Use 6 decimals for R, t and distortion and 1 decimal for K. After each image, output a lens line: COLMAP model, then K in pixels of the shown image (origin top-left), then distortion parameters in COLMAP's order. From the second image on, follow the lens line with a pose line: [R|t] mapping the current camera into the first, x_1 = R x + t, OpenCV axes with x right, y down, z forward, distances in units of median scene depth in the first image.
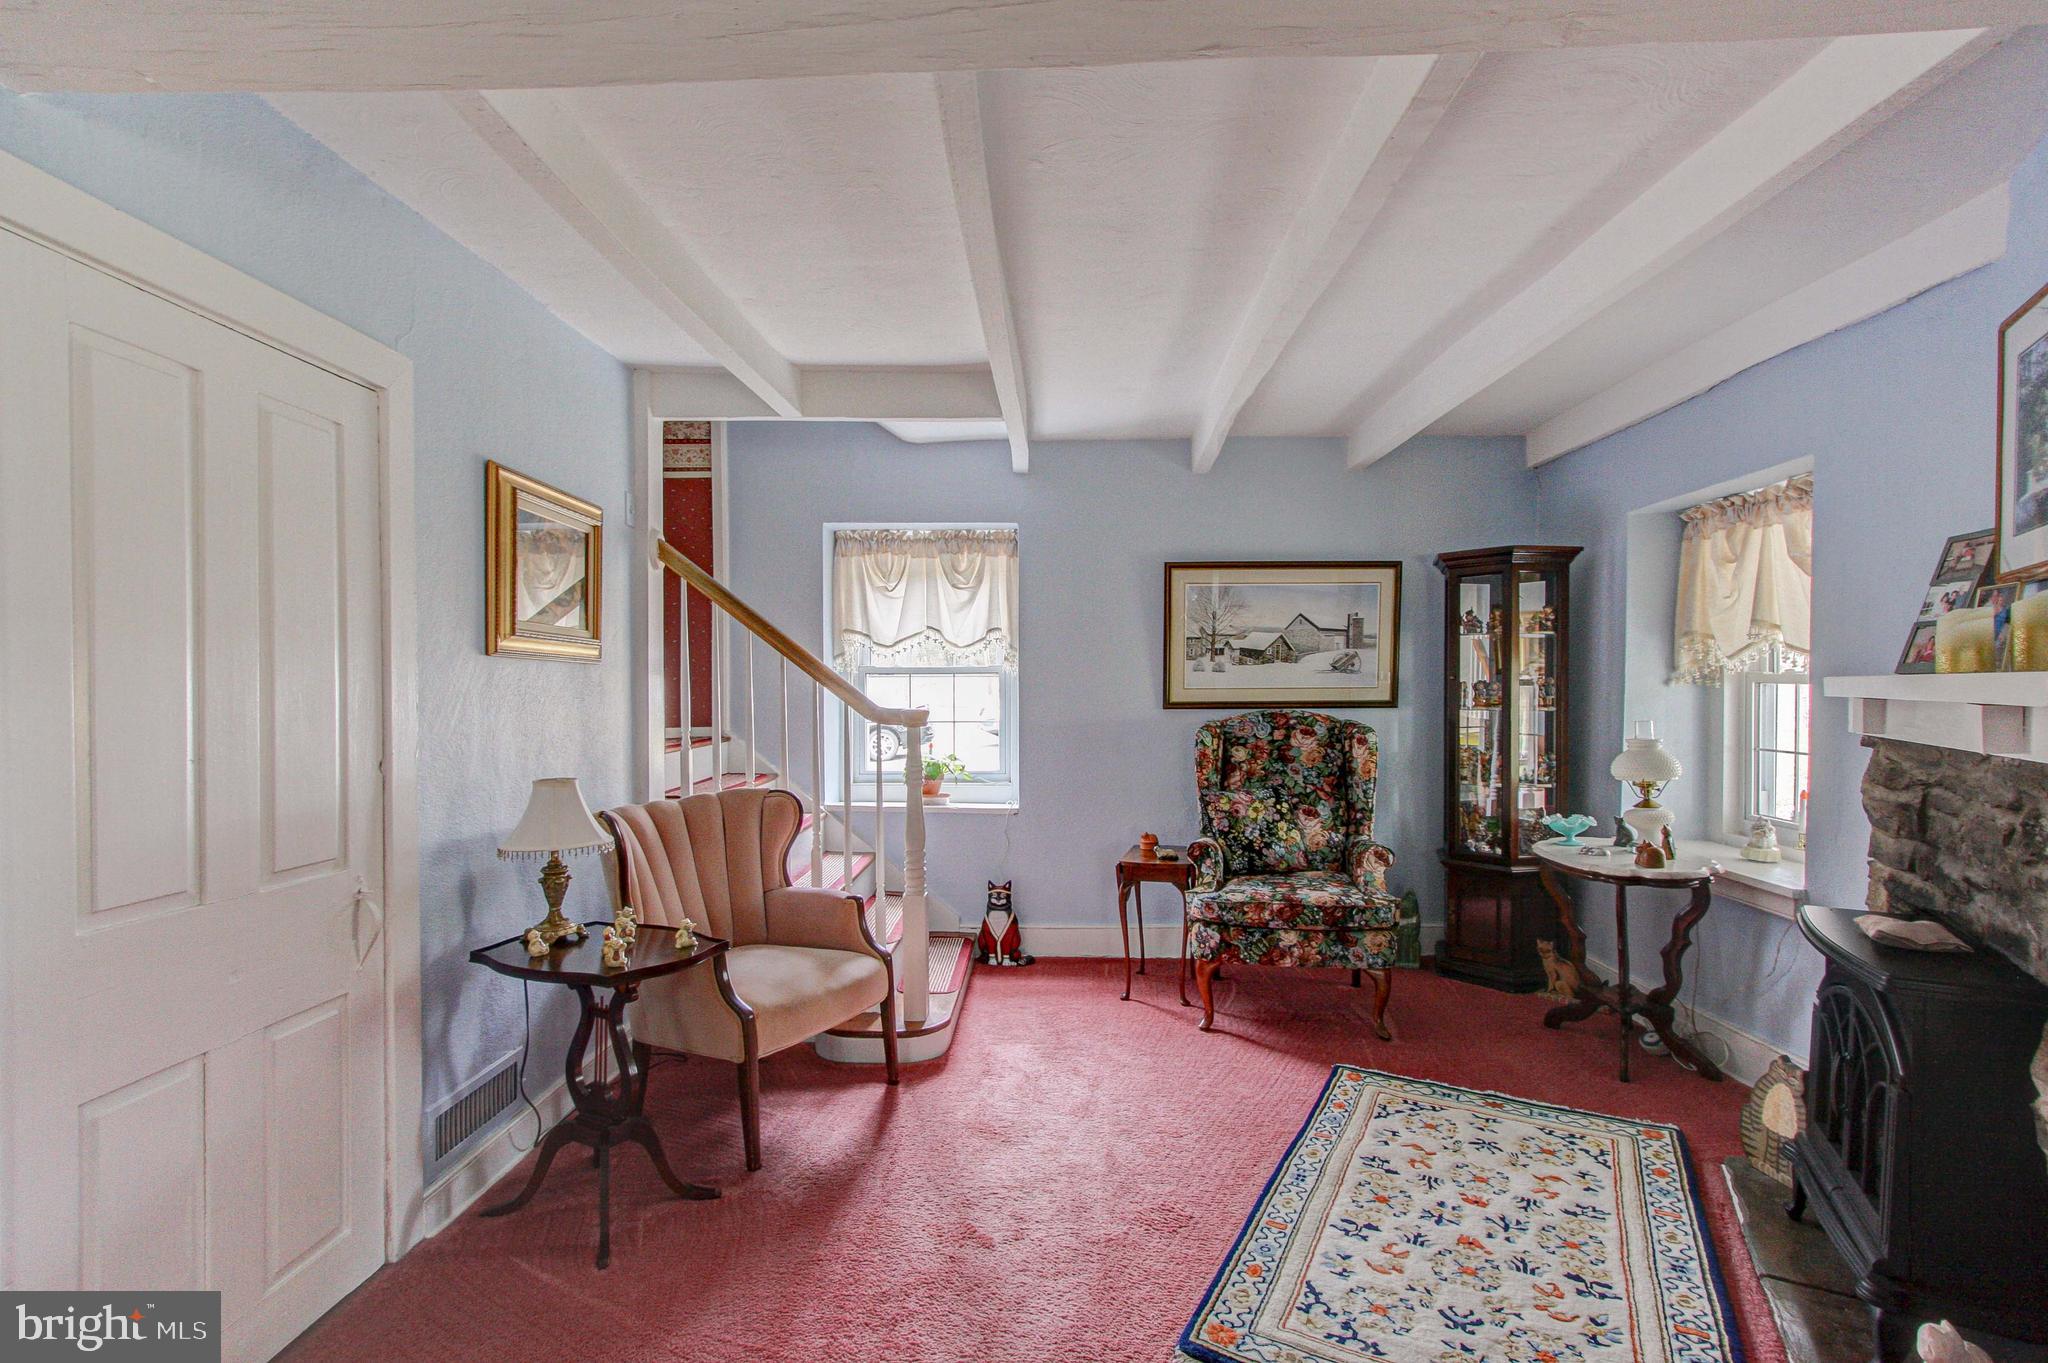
lens RADIAL K [[958.2, 0, 1027.4], [0, 958.2, 700.7], [0, 0, 1]] dist [0.000591, 0.000958]
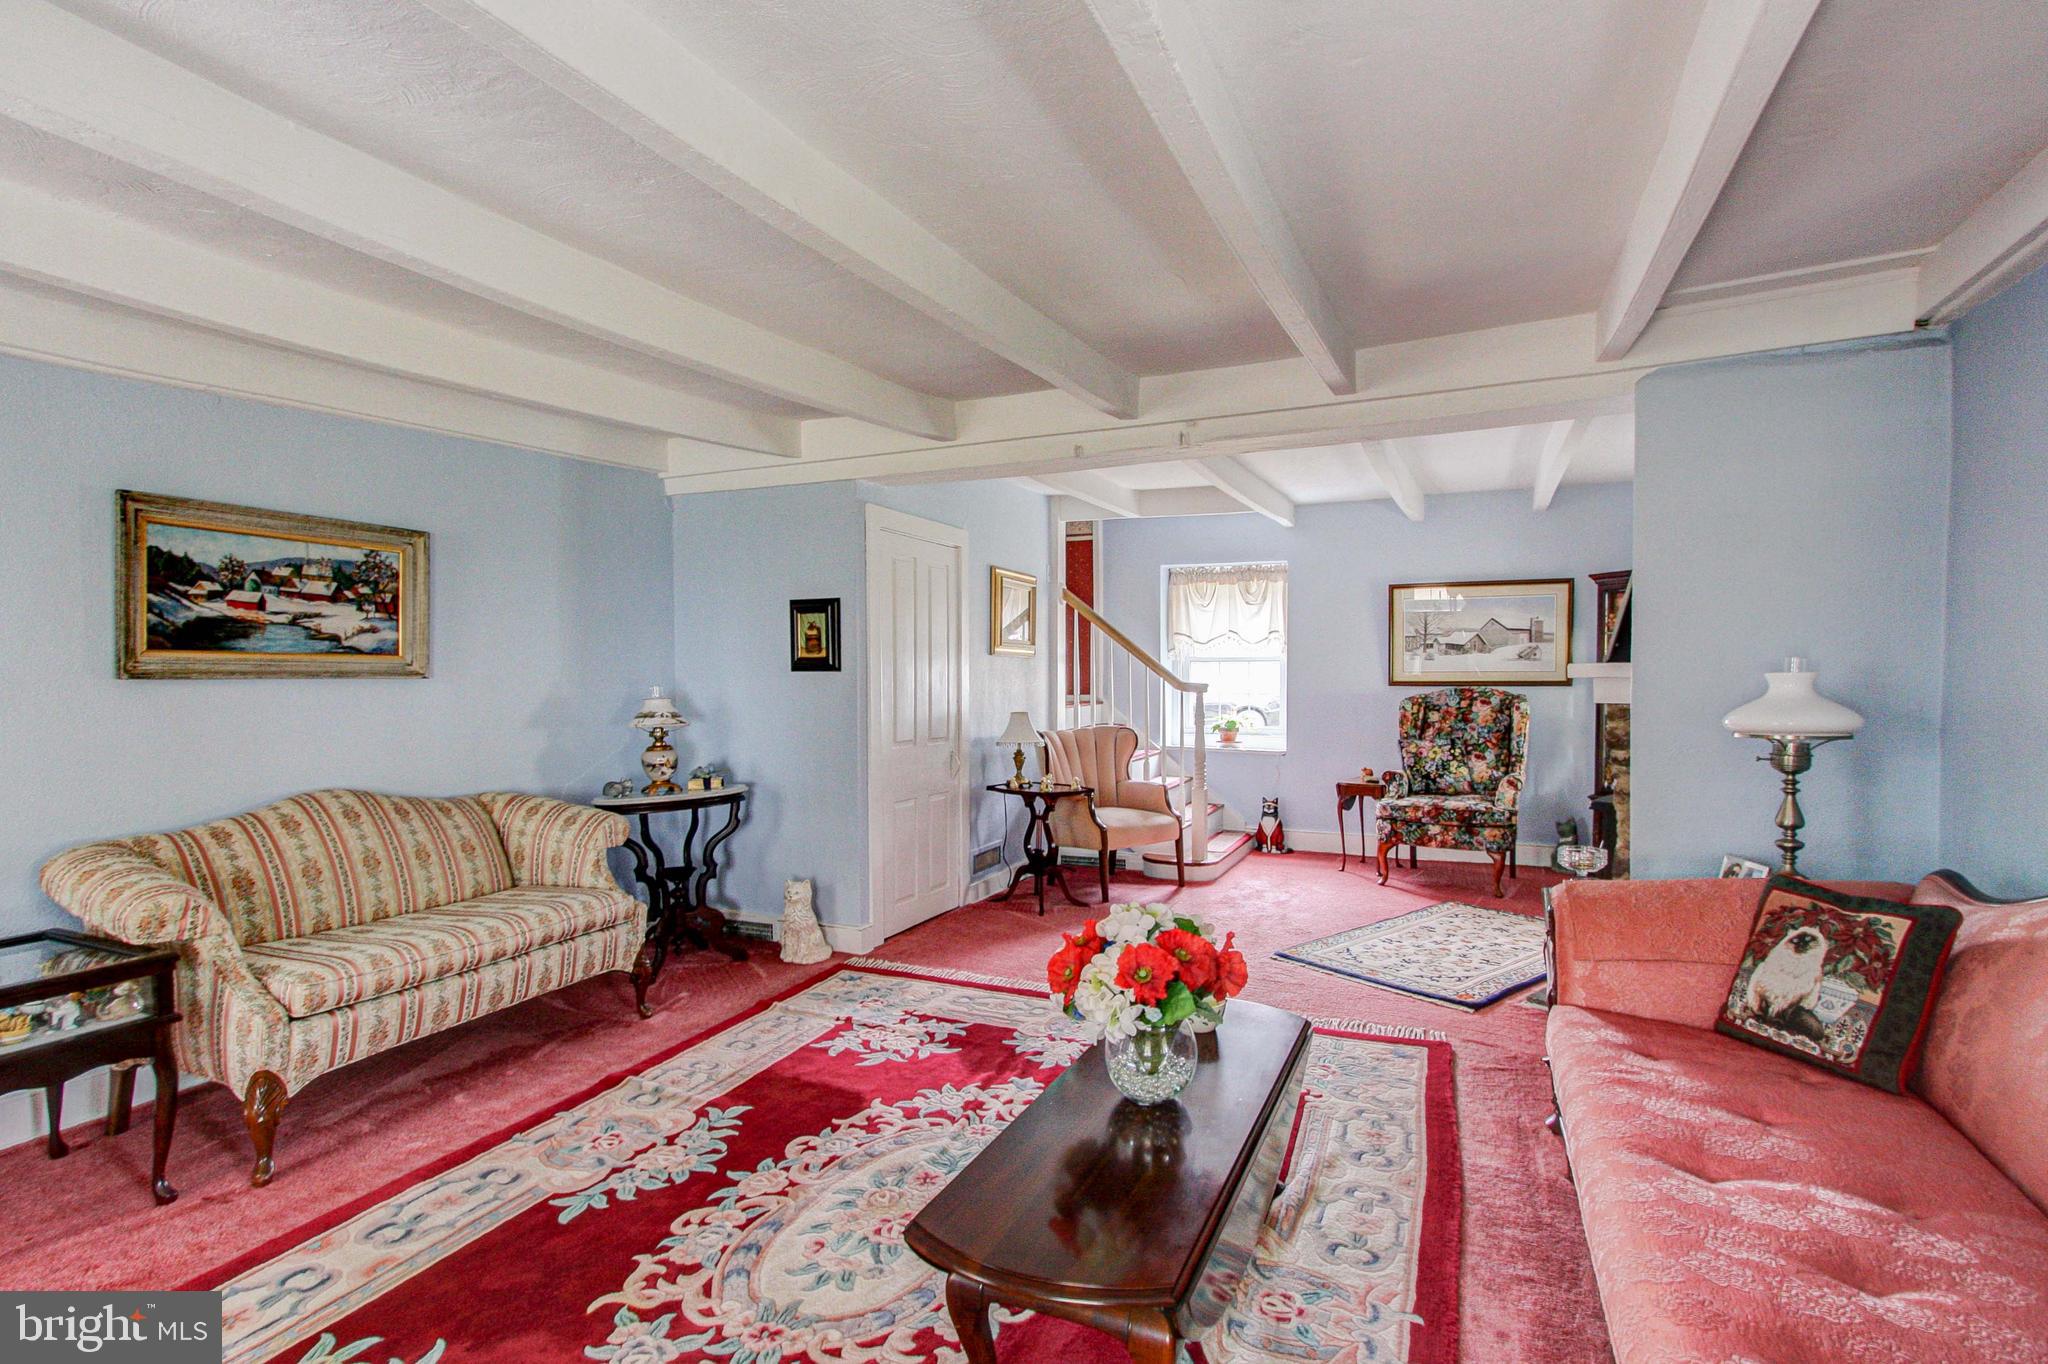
lens RADIAL K [[1002.3, 0, 1024.0], [0, 1002.3, 682.0], [0, 0, 1]] dist [0.000133, 0.000404]
pose [[0.921851, 0.005944, -0.387499, 0.261910], [-0.007177, 0.999973, -0.001734, 0.011186], [0.387478, 0.004379, 0.921869, -0.720445]]
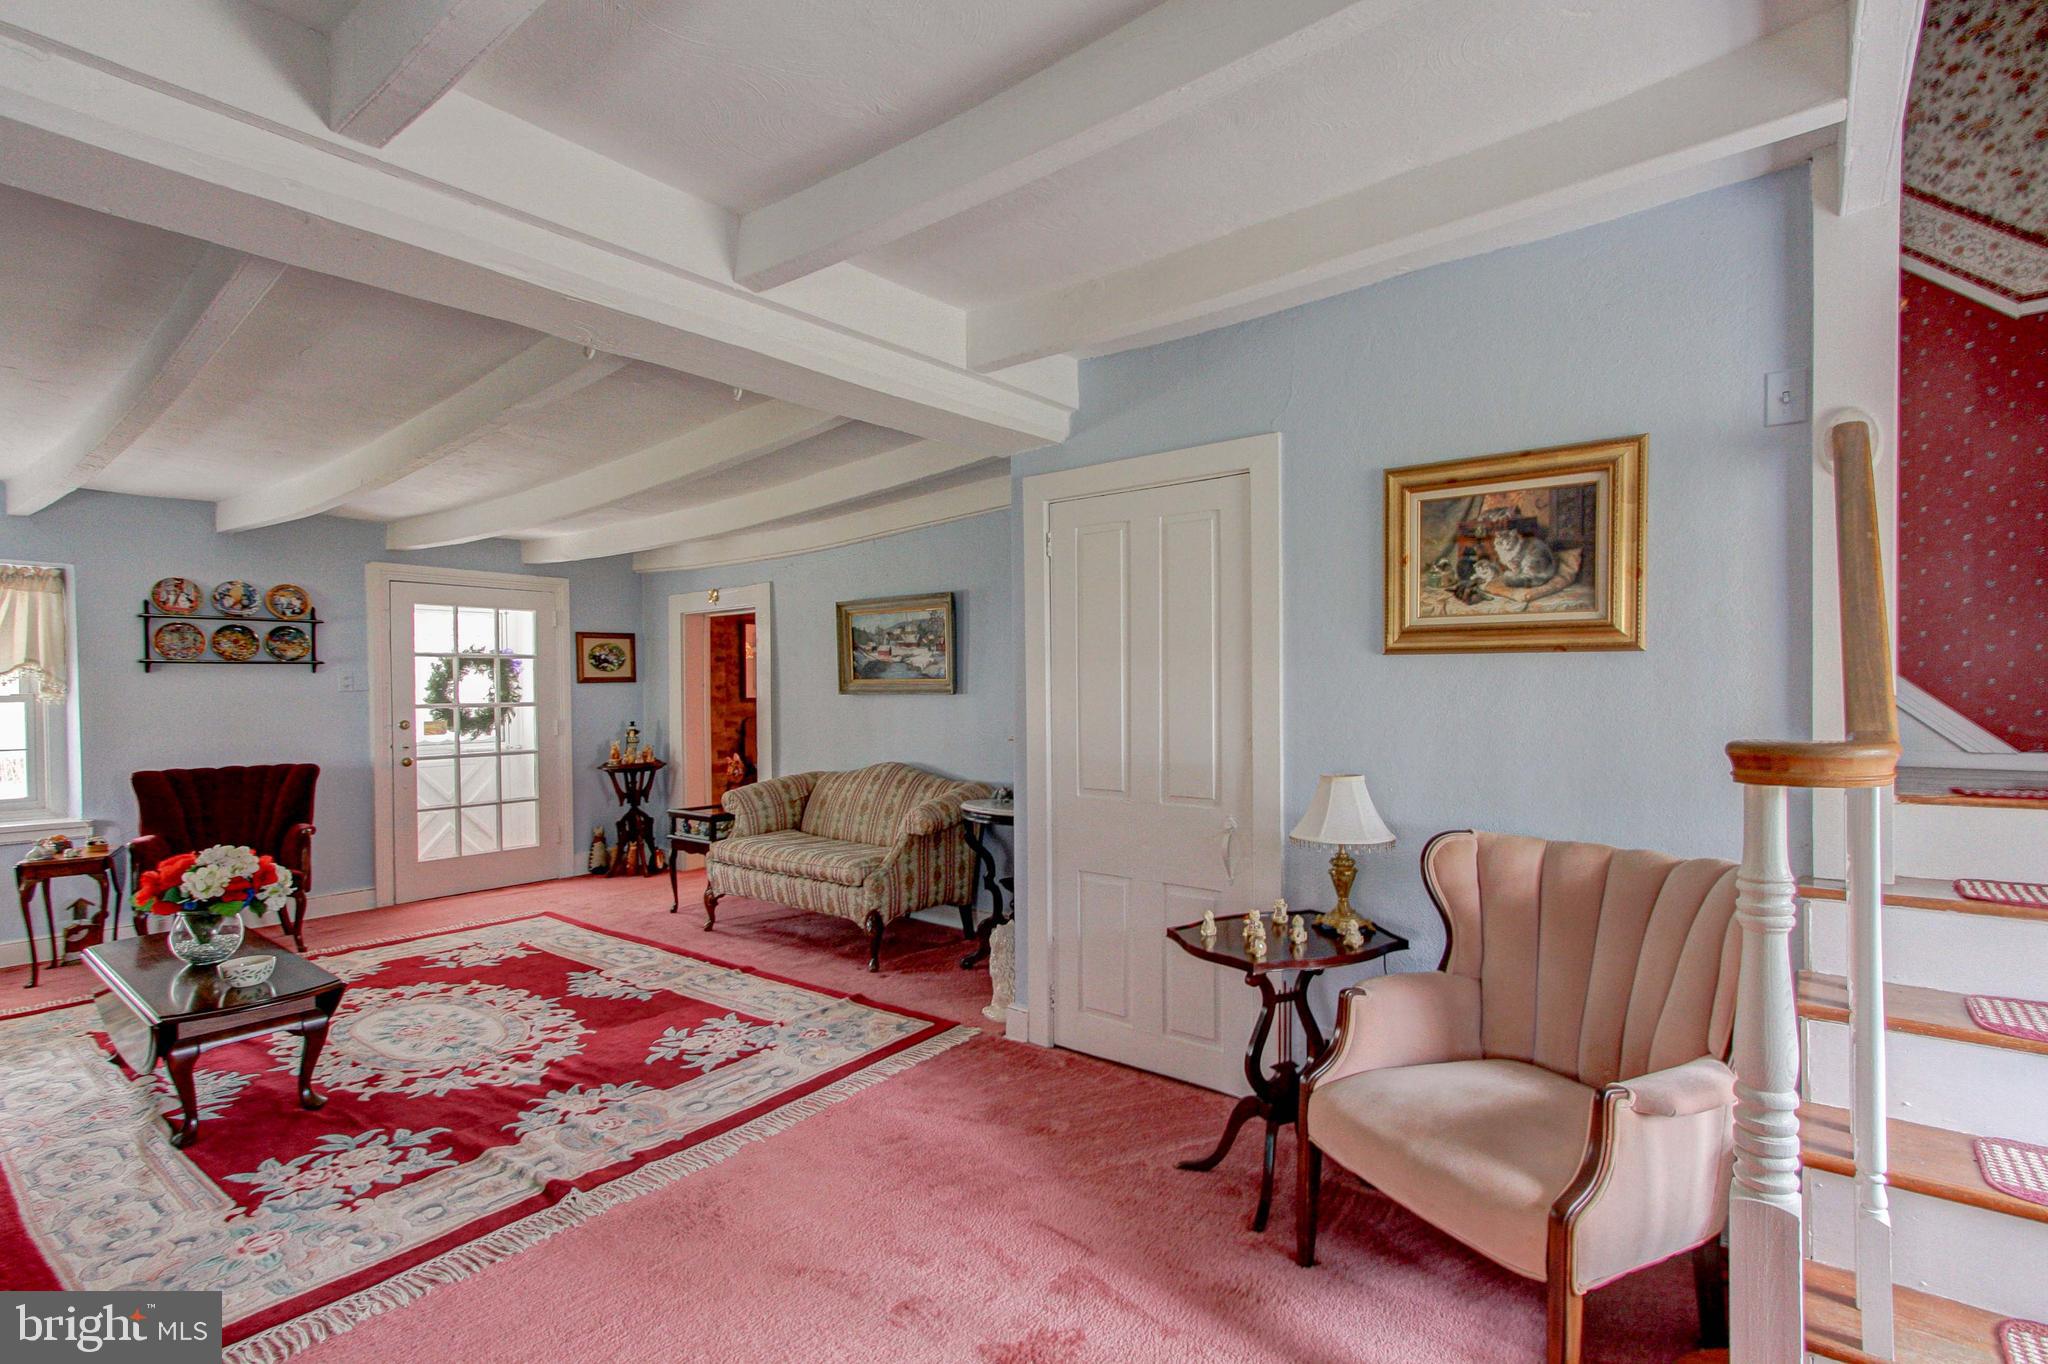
lens RADIAL K [[962.2, 0, 1029.3], [0, 962.2, 700.5], [0, 0, 1]] dist [-0.008543, 0.009024]
pose [[-0.605046, 0.023264, -0.795850, 0.347211], [0.003046, 0.999633, 0.026906, -0.017995], [0.796184, 0.013855, -0.604895, 0.878409]]
